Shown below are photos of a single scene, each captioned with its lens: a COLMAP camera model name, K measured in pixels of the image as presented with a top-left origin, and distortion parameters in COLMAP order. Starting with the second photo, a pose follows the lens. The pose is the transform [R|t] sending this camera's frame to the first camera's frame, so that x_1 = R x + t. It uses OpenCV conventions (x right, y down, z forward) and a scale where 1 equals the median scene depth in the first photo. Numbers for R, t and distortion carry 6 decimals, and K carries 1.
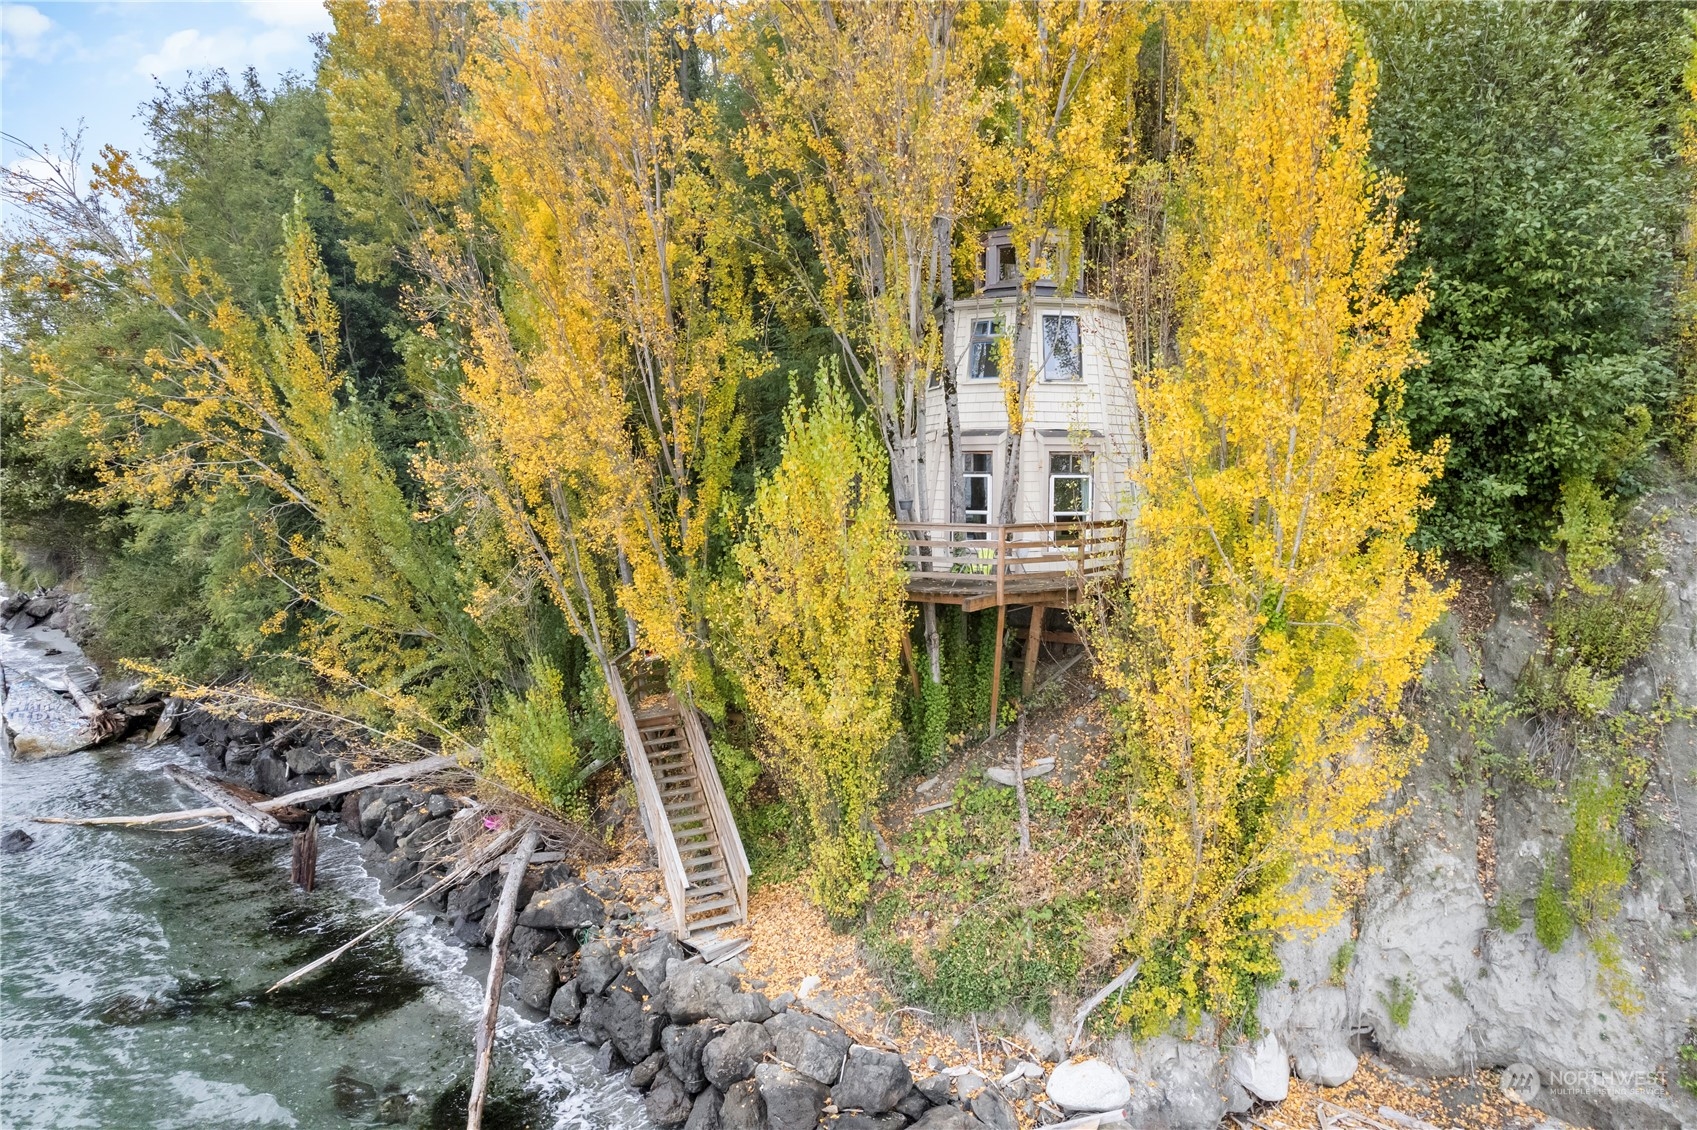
lens RADIAL K [[1090.9, 0, 848.5], [0, 1090.9, 565.0], [0, 0, 1]] dist [-0.002006, 0.061507]
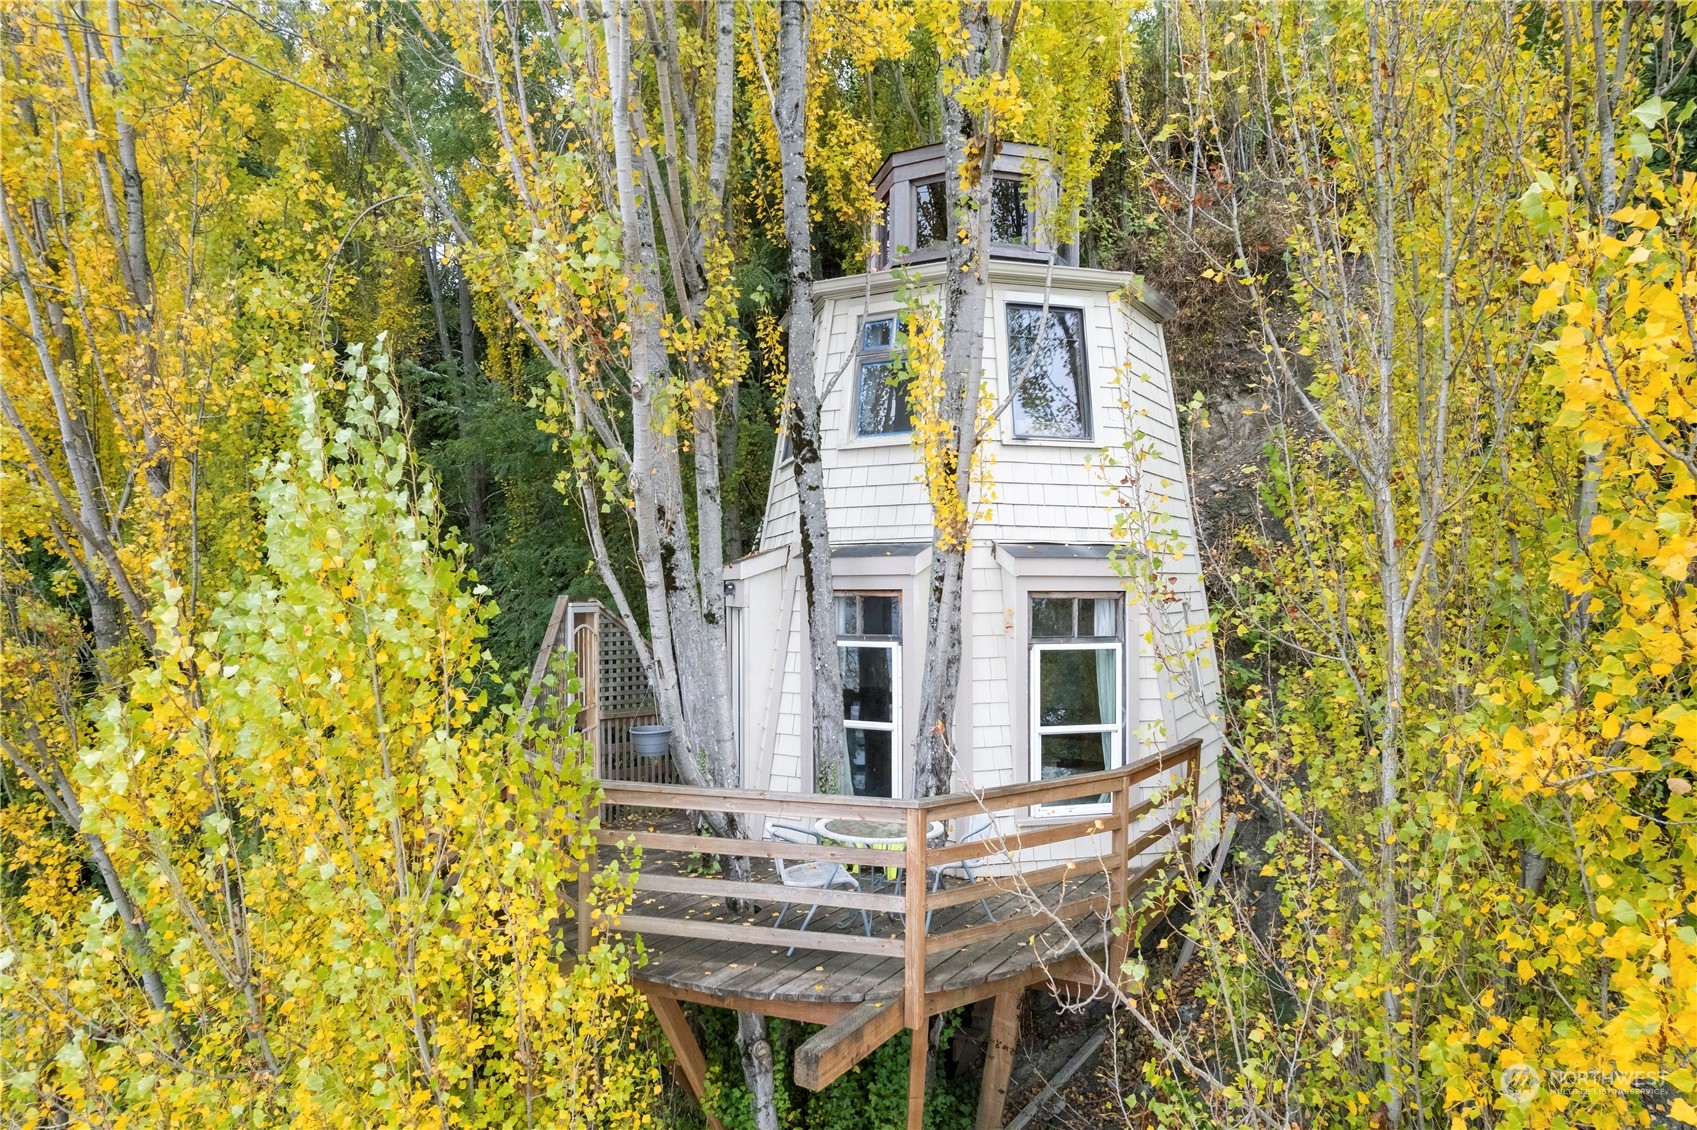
lens RADIAL K [[1090.9, 0, 848.5], [0, 1090.9, 565.0], [0, 0, 1]] dist [-0.002006, 0.061507]
pose [[0.998820, 0.001771, 0.048536, 0.089306], [0.003738, 0.993568, -0.113176, -0.064749], [-0.048425, 0.113224, 0.992389, 0.560939]]
